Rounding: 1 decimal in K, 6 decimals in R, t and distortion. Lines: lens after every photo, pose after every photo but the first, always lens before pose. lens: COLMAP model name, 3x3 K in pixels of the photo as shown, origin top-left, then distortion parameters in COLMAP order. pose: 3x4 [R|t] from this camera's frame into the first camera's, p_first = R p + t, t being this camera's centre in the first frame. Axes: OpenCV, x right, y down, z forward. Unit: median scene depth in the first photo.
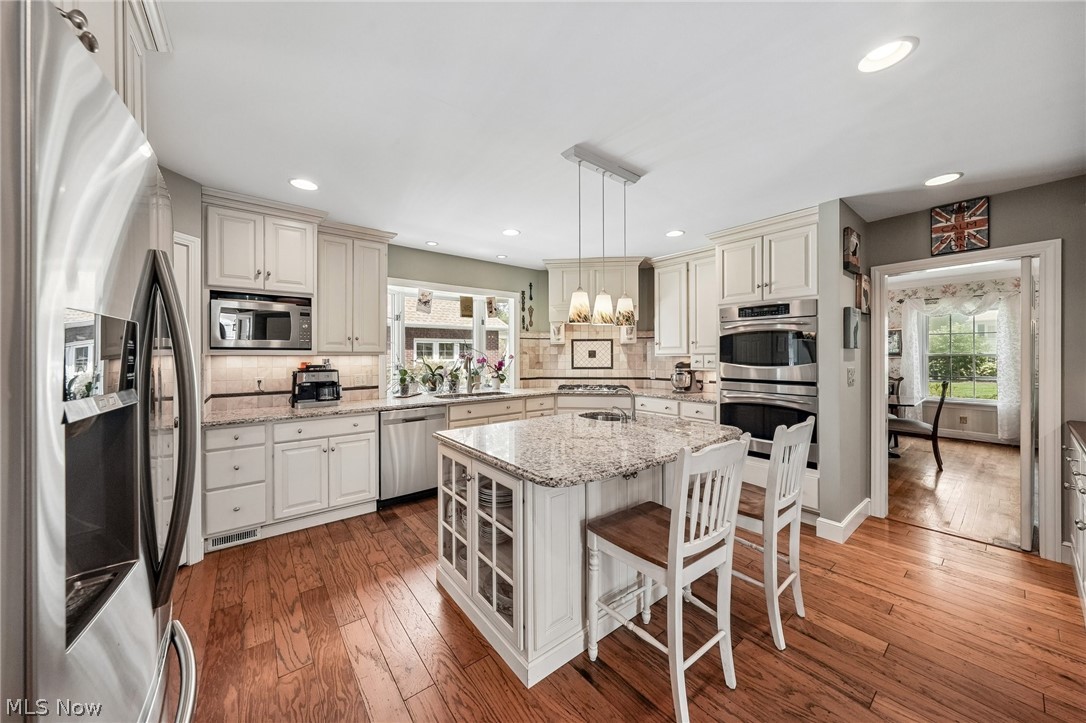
lens RADIAL K [[375.9, 0, 550.9], [0, 375.9, 359.9], [0, 0, 1]] dist [-0.001707, 0.001042]
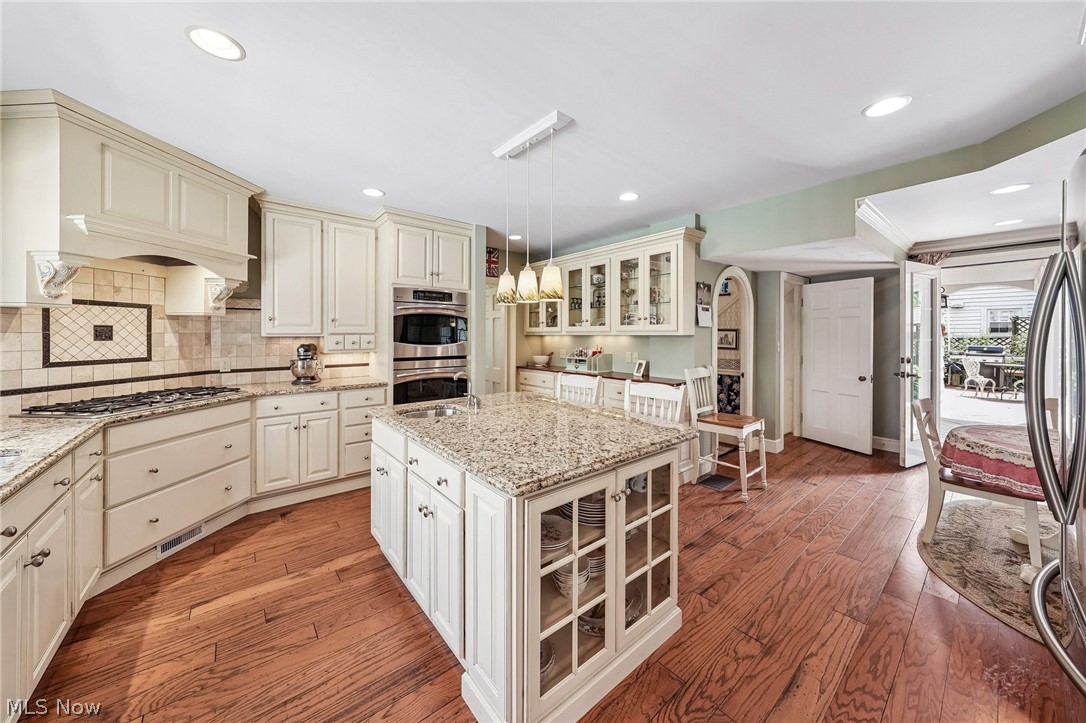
lens RADIAL K [[375.9, 0, 532.1], [0, 375.9, 340.7], [0, 0, 1]] dist [-0.001707, 0.001042]
pose [[-0.002649, -0.011366, 0.999932, -0.562423], [0.014623, 0.999828, 0.011404, -0.004076], [-0.999890, 0.014653, -0.002482, 0.682965]]
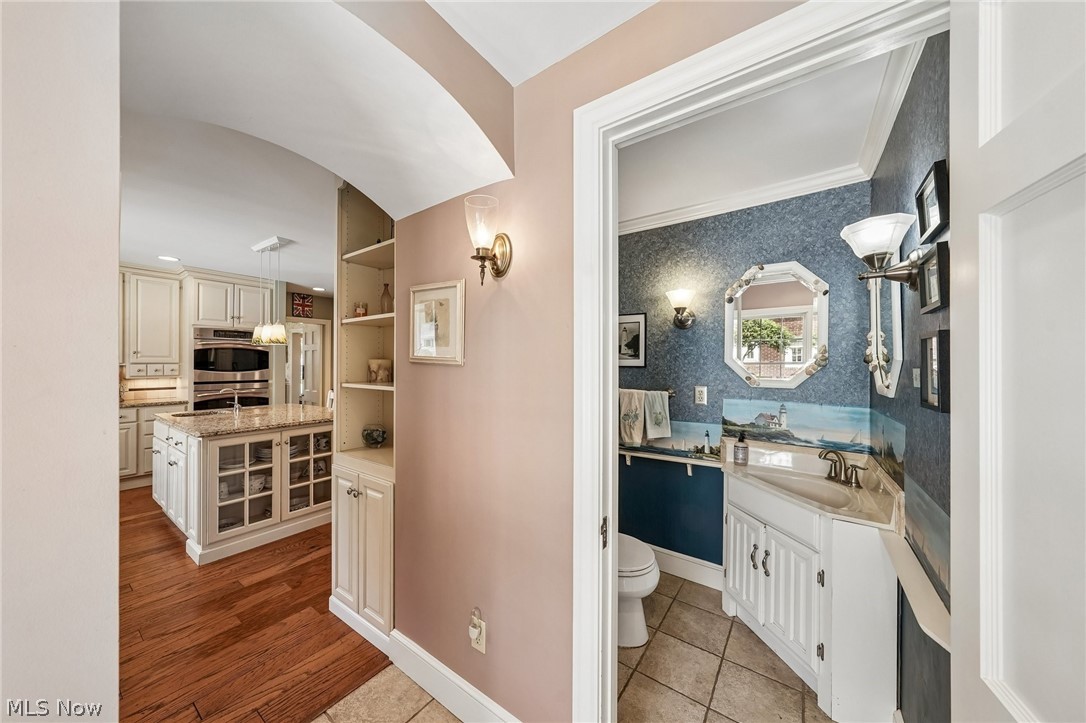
lens RADIAL K [[375.9, 0, 539.7], [0, 375.9, 366.2], [0, 0, 1]] dist [-0.001707, 0.001042]
pose [[-0.265390, -0.002054, 0.964139, -1.150027], [0.014528, 0.999876, 0.006129, 0.003202], [-0.964032, 0.015634, -0.265327, 0.224692]]
